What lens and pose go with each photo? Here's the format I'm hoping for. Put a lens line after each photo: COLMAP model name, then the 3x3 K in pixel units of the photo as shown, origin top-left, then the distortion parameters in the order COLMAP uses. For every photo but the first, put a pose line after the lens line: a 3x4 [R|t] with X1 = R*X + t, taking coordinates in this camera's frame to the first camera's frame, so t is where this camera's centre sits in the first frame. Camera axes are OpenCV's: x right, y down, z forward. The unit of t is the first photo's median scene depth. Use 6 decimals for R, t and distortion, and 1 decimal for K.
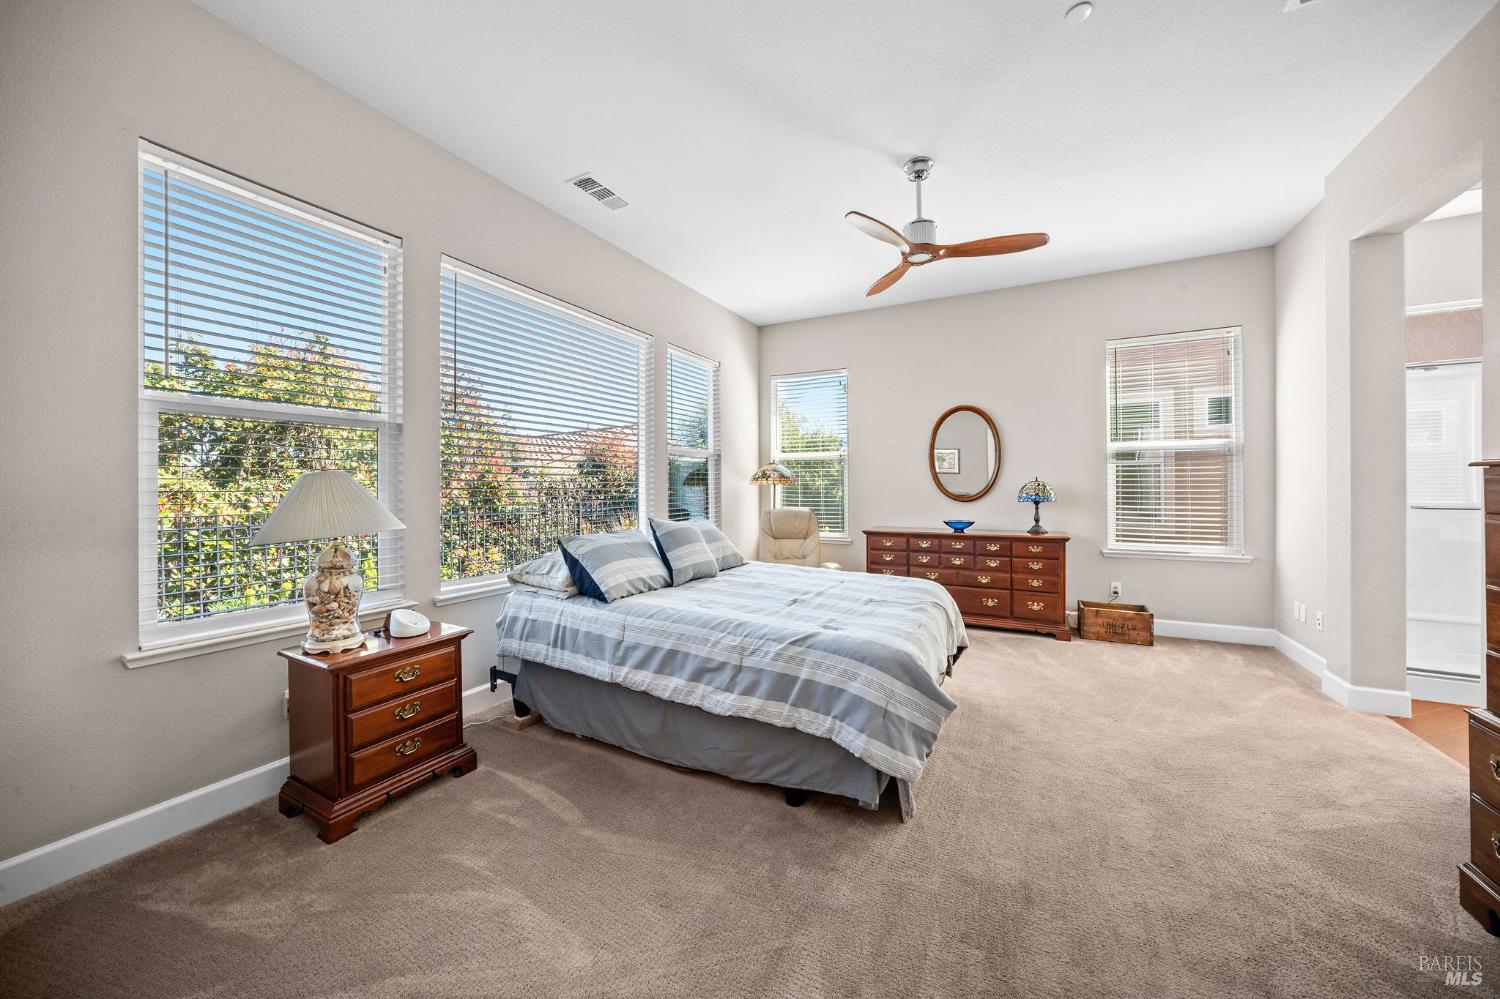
lens RADIAL K [[530.1, 0, 756.0], [0, 530.1, 483.7], [0, 0, 1]] dist [-0.016526, 0.005220]
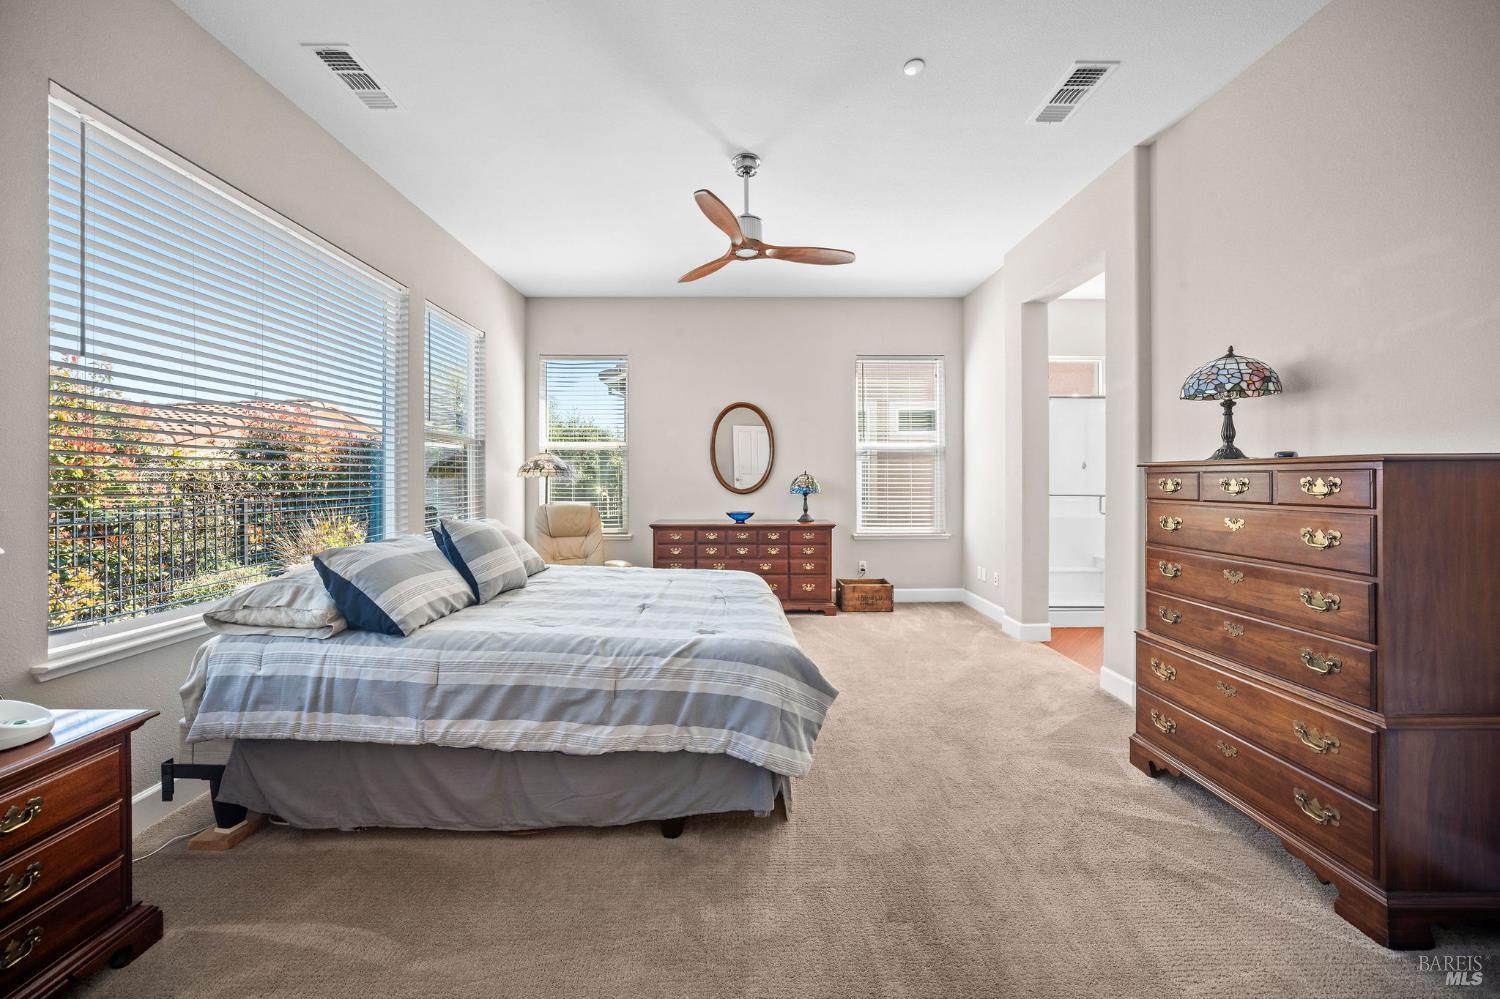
lens RADIAL K [[530.1, 0, 744.8], [0, 530.1, 476.5], [0, 0, 1]] dist [-0.016526, 0.005220]
pose [[0.883869, 0.005629, 0.467701, -0.177877], [-0.005457, 0.999984, -0.001723, 0.001828], [-0.467703, -0.001030, 0.883885, 0.116195]]
